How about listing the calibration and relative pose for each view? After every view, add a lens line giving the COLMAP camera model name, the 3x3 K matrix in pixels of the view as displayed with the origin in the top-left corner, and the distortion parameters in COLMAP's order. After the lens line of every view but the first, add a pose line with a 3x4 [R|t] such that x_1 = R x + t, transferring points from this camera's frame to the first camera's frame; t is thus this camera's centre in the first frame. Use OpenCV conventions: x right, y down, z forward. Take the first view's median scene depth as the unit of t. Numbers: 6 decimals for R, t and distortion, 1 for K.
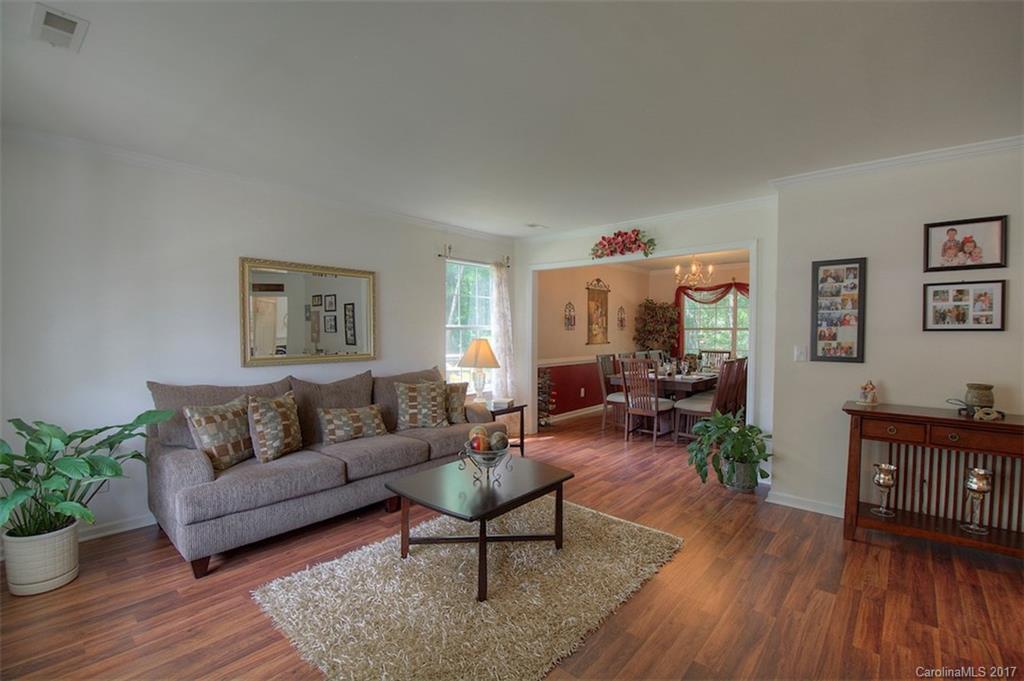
lens RADIAL K [[430.8, 0, 512.0], [0, 430.8, 340.5], [0, 0, 1]] dist [0.001336, -0.000194]
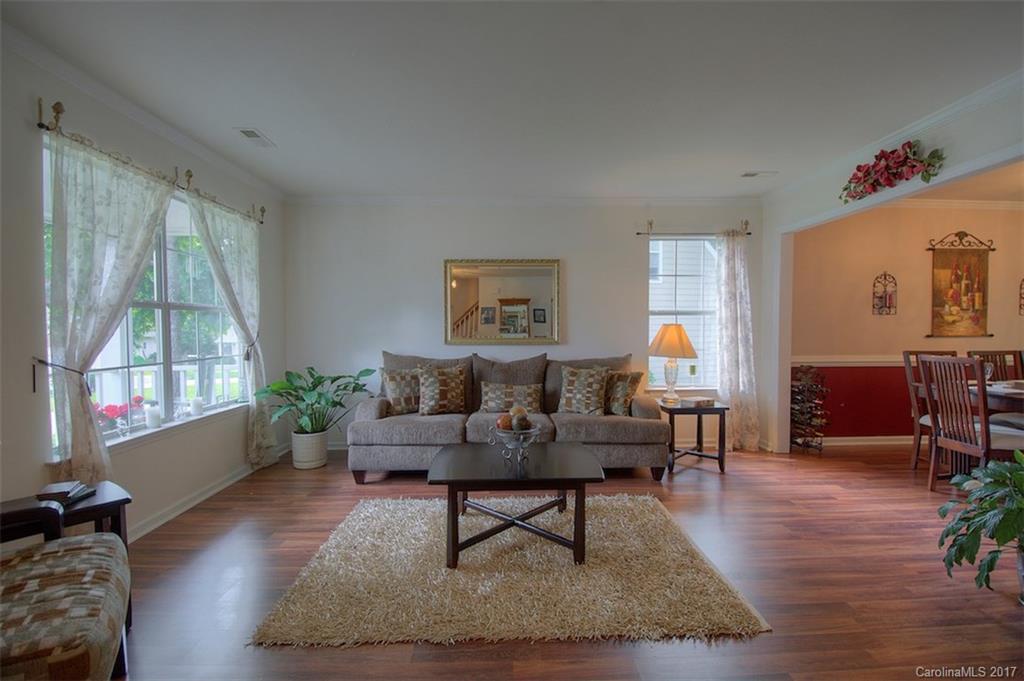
lens RADIAL K [[439.2, 0, 512.0], [0, 439.2, 340.5], [0, 0, 1]] dist [0.024560, -0.019815]
pose [[0.704331, 0.017479, -0.709656, 0.348683], [-0.012757, 0.999847, 0.011966, 0.024205], [0.709757, 0.000625, 0.704447, 0.168229]]
